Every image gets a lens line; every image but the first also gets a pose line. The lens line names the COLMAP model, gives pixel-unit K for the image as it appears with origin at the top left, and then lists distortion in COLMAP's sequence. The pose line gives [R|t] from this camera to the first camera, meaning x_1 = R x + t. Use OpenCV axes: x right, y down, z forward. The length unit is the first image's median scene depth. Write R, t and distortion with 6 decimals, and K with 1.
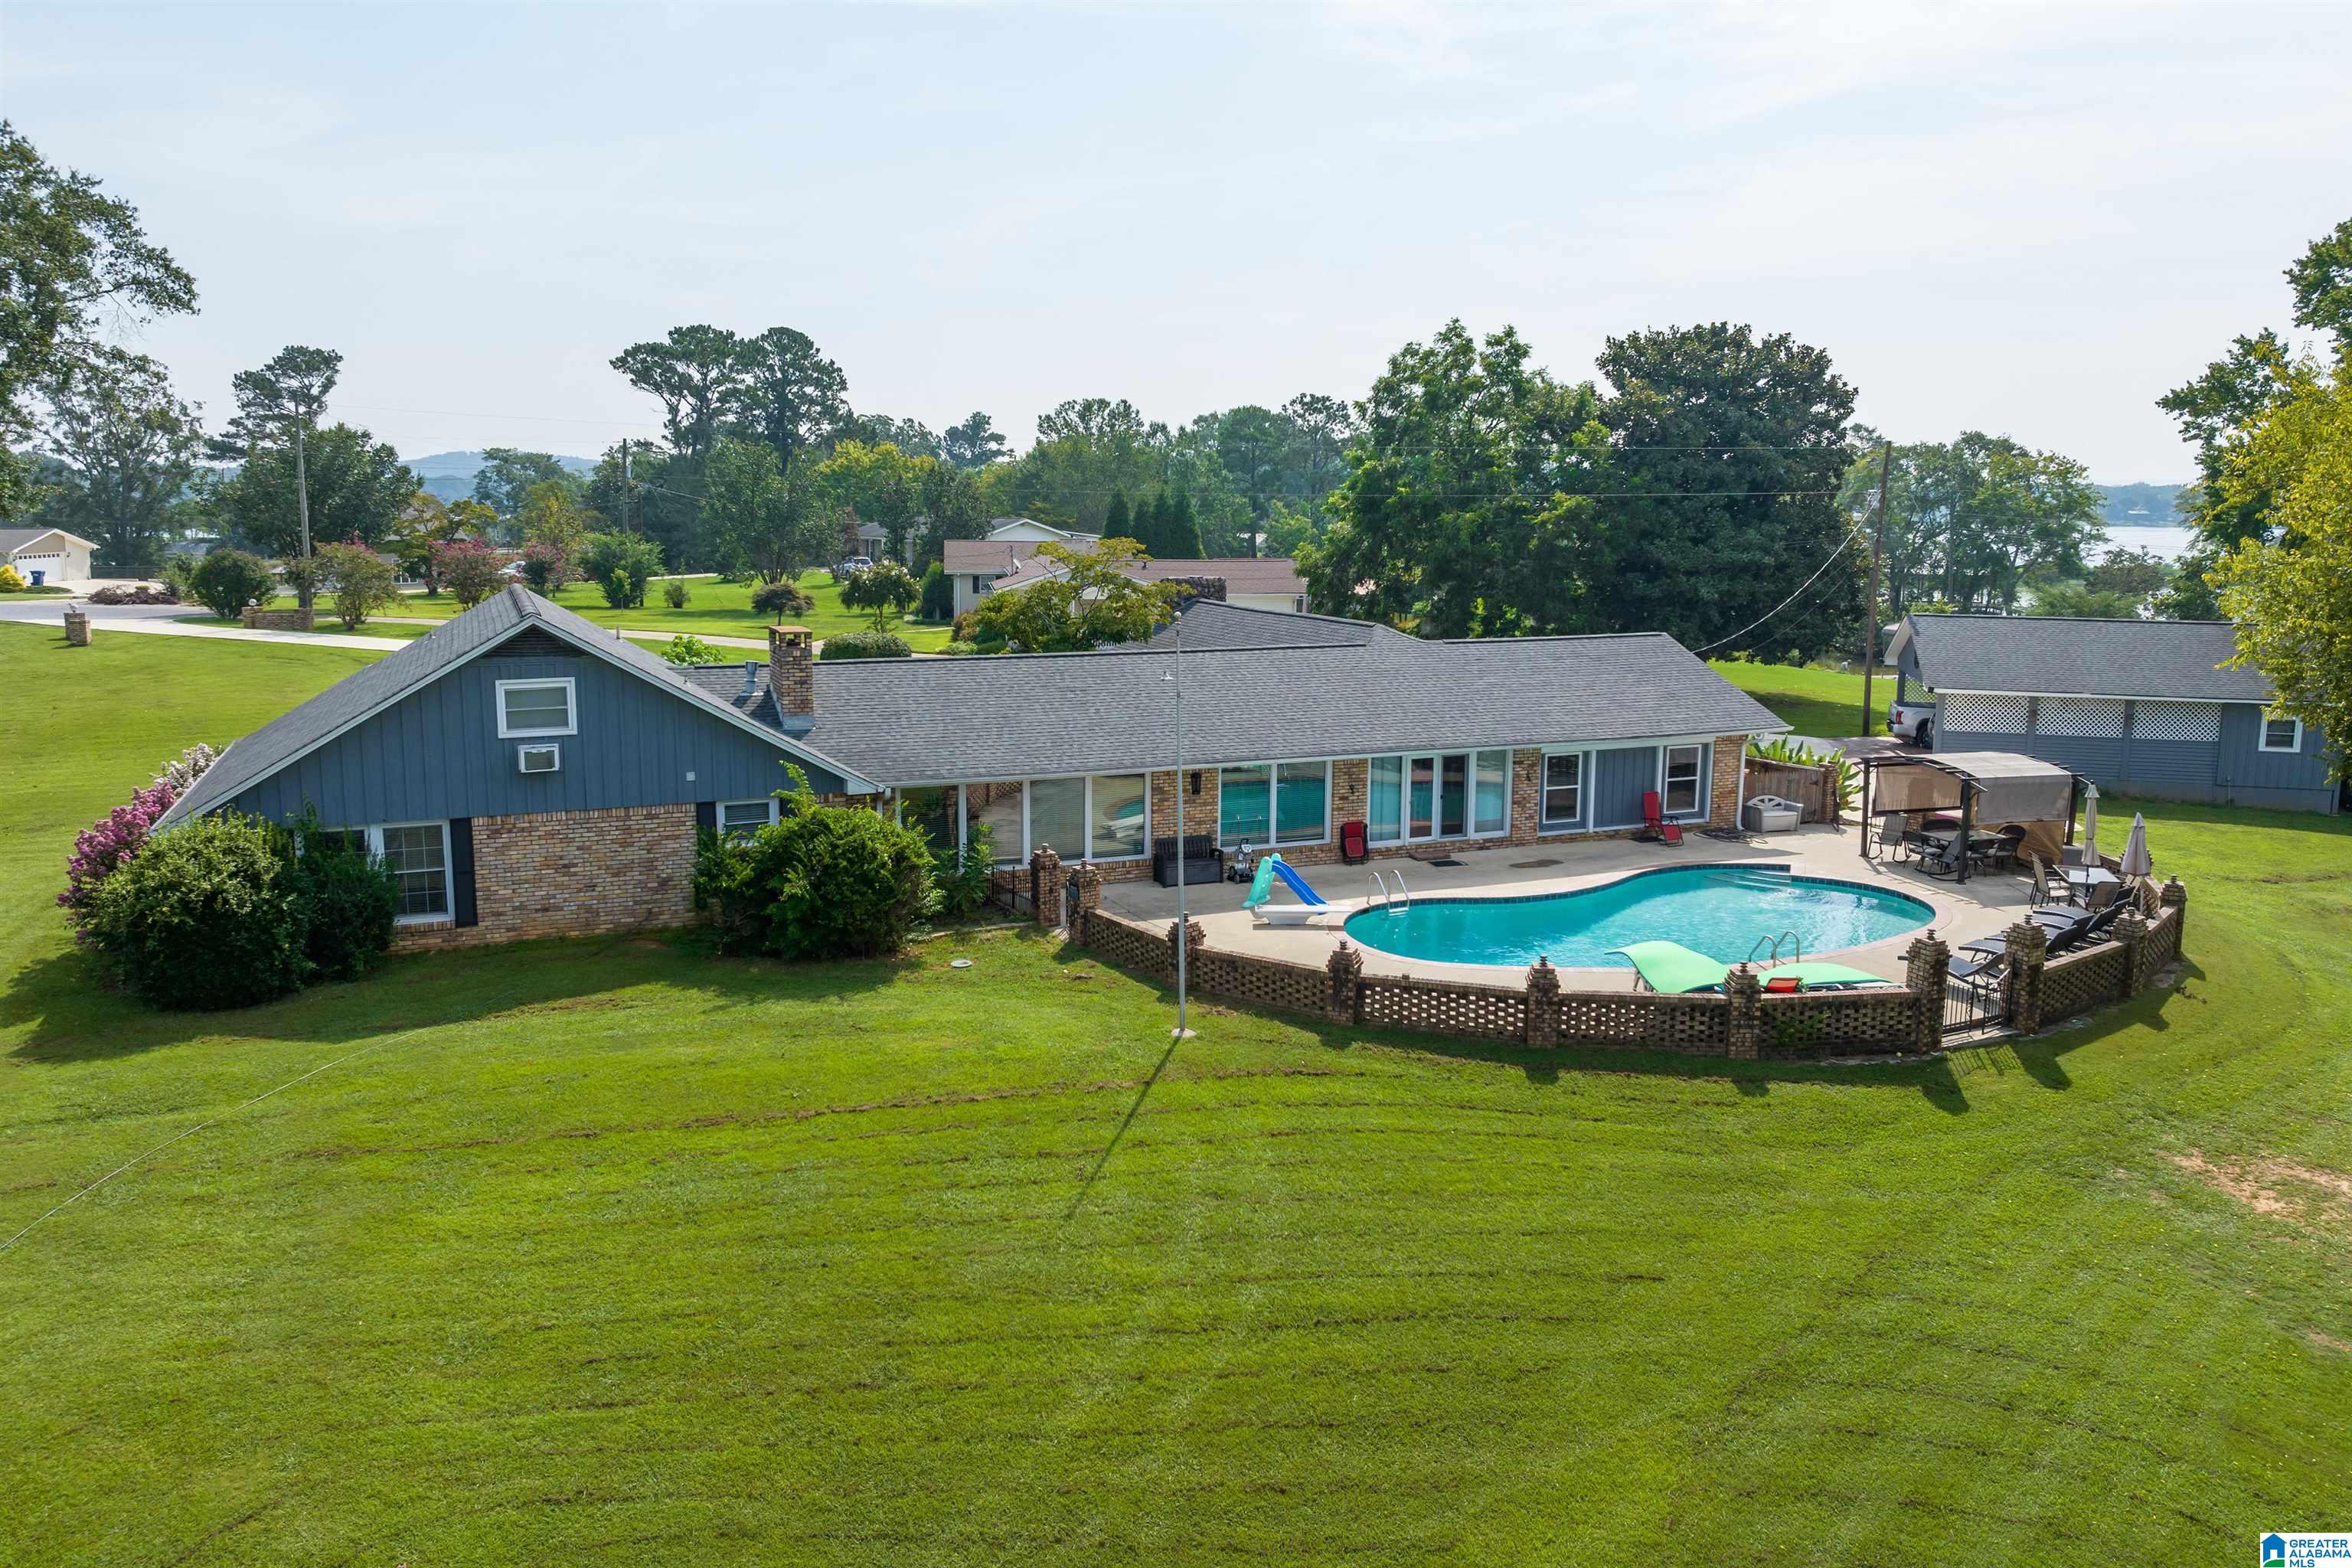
lens RADIAL K [[1667.5, 0, 1167.6], [0, 1667.5, 665.4], [0, 0, 1]] dist [-0.031045, -0.003951]
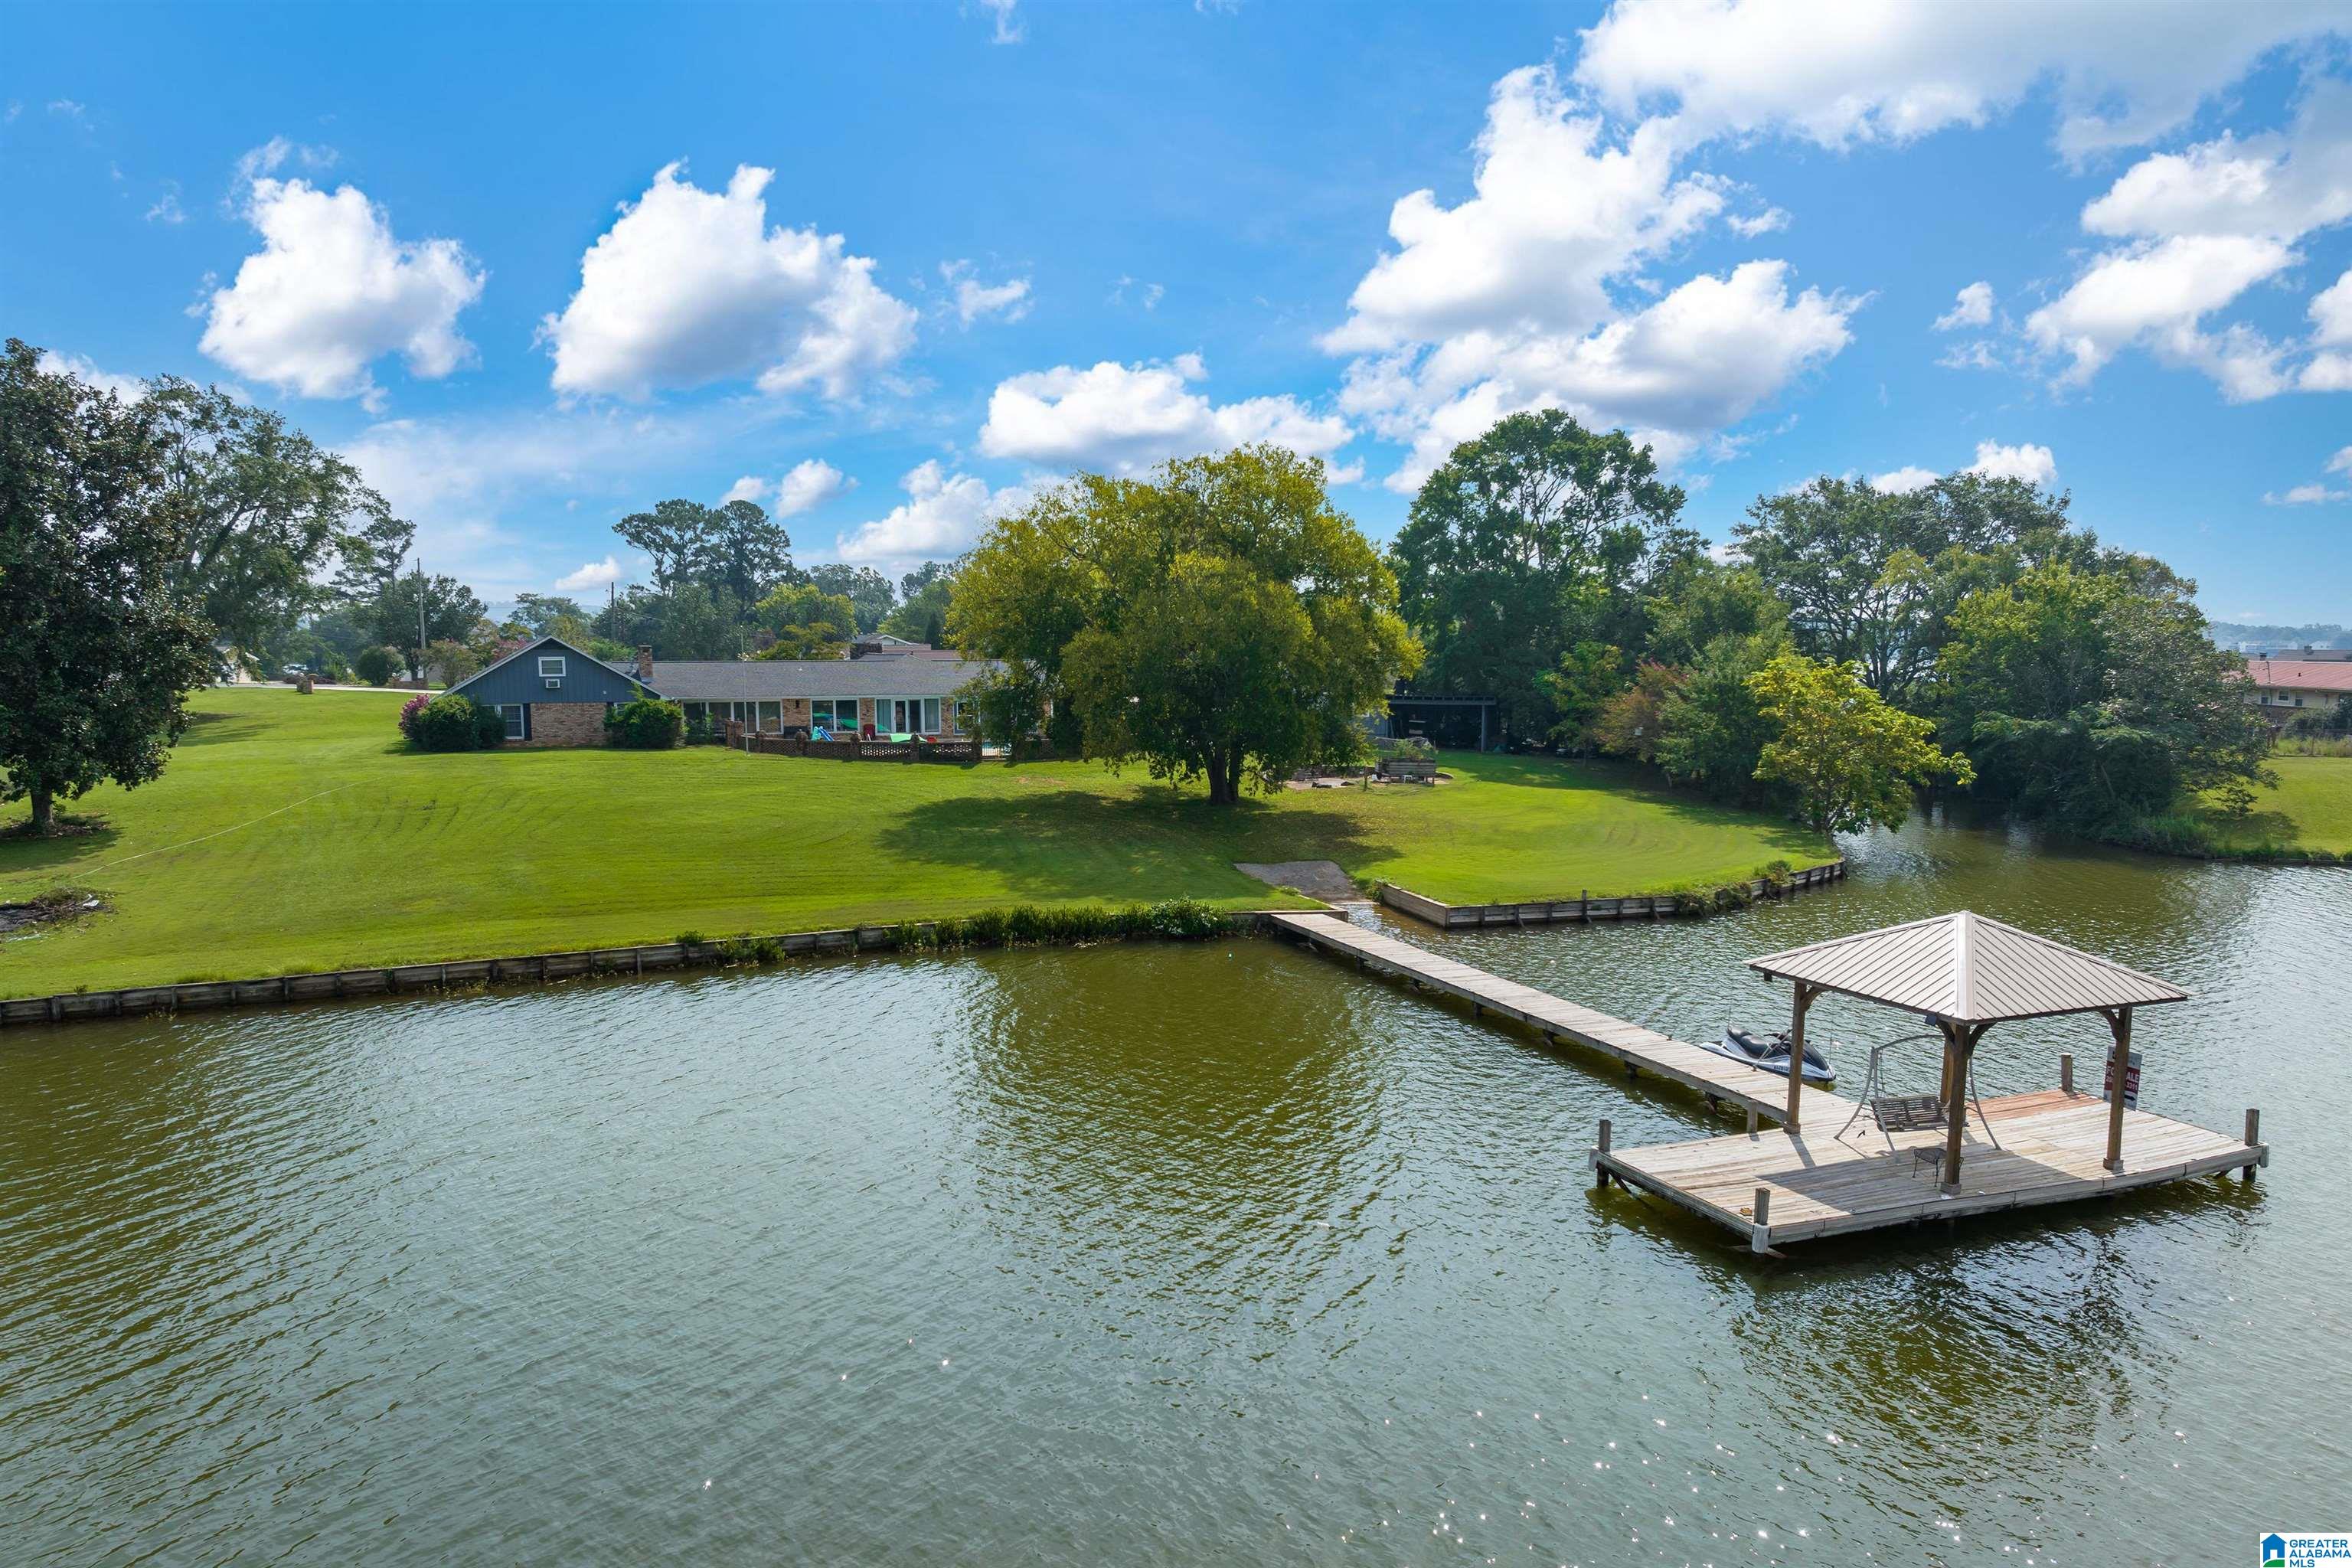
lens RADIAL K [[1648.6, 0, 1165.3], [0, 1648.6, 741.7], [0, 0, 1]] dist [-0.029635, -0.001975]
pose [[0.999931, -0.006736, -0.009646, 0.406396], [0.006347, 0.999188, -0.039779, 0.154259], [0.009906, 0.039715, 0.999162, -1.048596]]
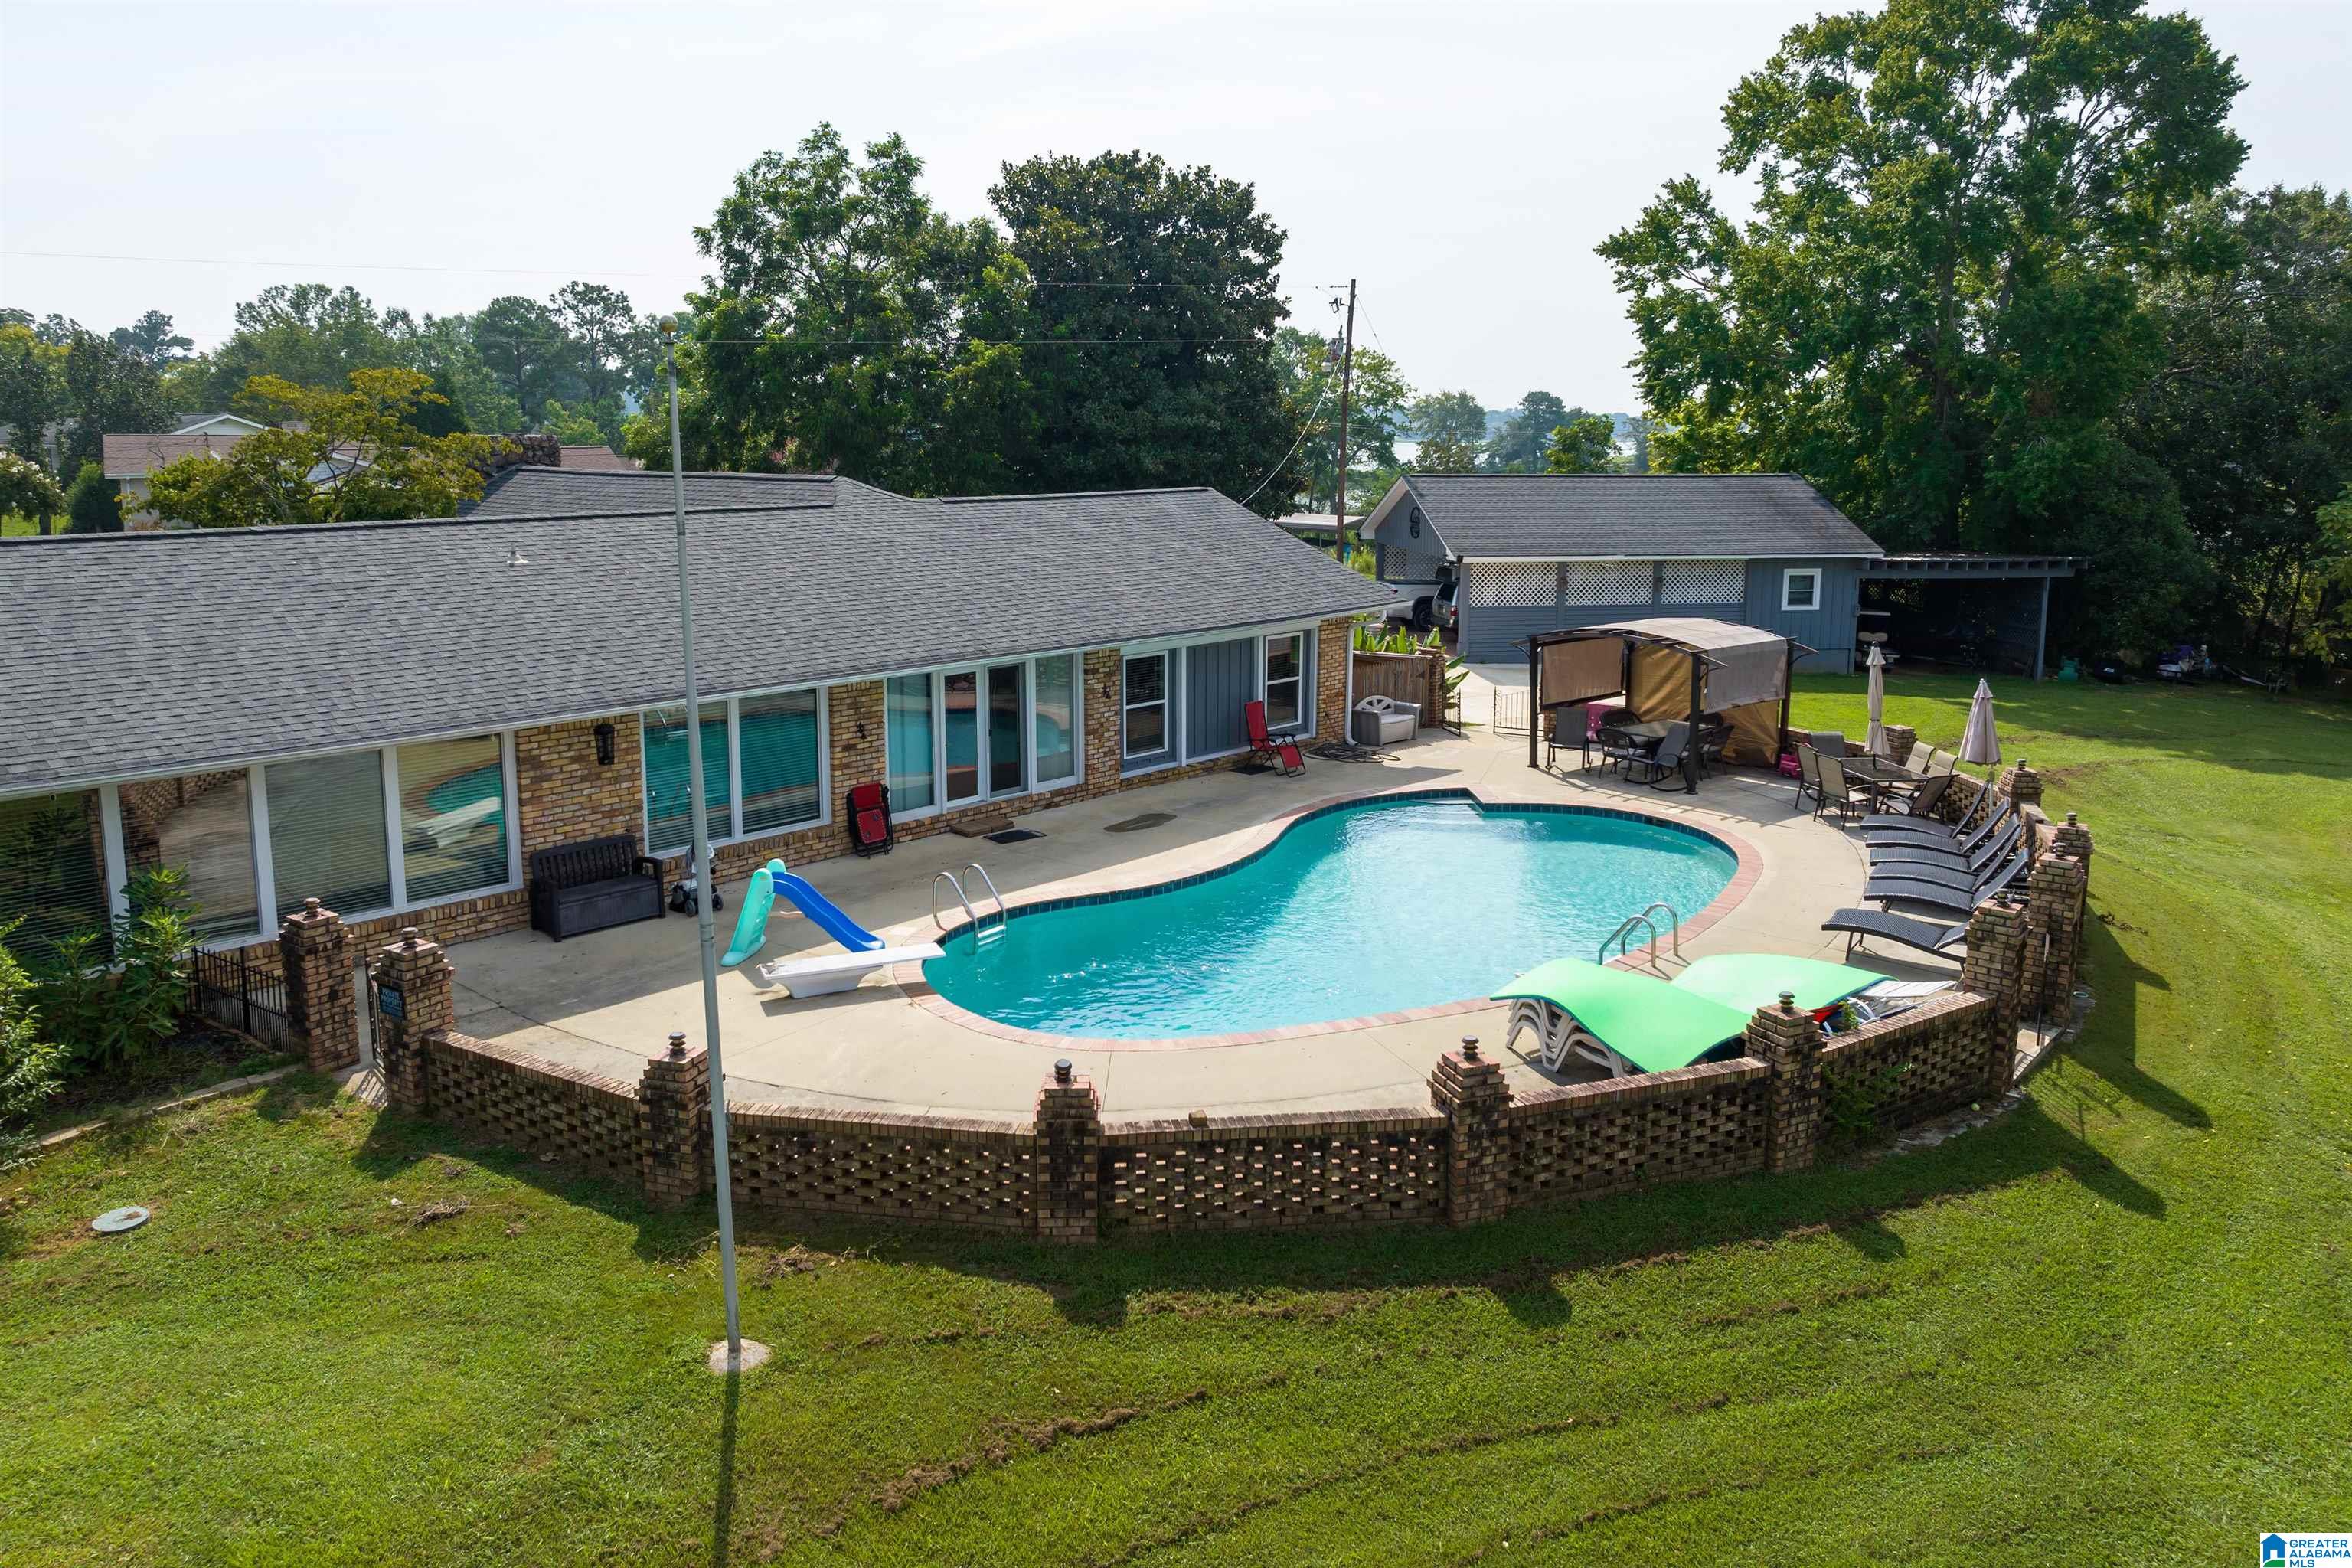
lens RADIAL K [[1667.5, 0, 1167.6], [0, 1667.5, 665.4], [0, 0, 1]] dist [-0.031045, -0.003951]
pose [[0.908987, -0.063633, 0.411939, -0.024303], [0.045427, 0.997515, 0.053848, 0.015671], [-0.414342, -0.030234, 0.909619, 0.277116]]
